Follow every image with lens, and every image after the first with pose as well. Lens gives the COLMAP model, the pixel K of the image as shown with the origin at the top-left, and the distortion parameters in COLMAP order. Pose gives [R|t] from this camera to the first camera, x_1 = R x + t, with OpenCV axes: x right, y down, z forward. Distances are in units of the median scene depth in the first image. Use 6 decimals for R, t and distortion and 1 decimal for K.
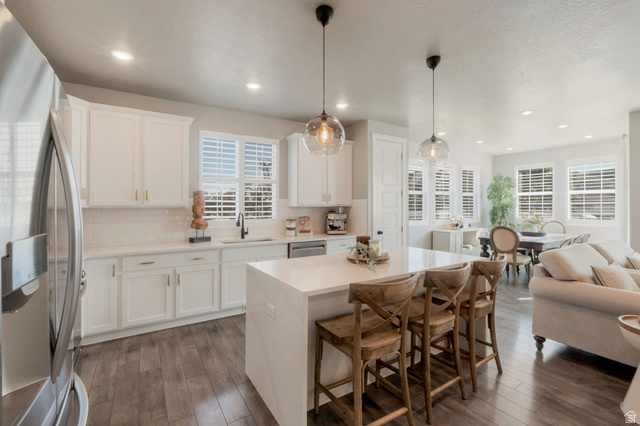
lens RADIAL K [[281.5, 0, 320.2], [0, 281.5, 207.3], [0, 0, 1]] dist [-0.004120, -0.000497]
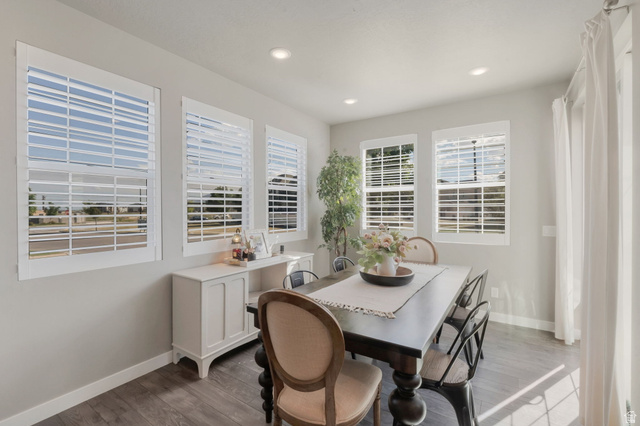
lens RADIAL K [[281.5, 0, 319.5], [0, 281.5, 212.1], [0, 0, 1]] dist [-0.004120, -0.000497]
pose [[0.913750, -0.004521, 0.406253, 0.385131], [0.000681, 0.999954, 0.009598, -0.004704], [-0.406277, -0.008493, 0.913710, 0.510629]]
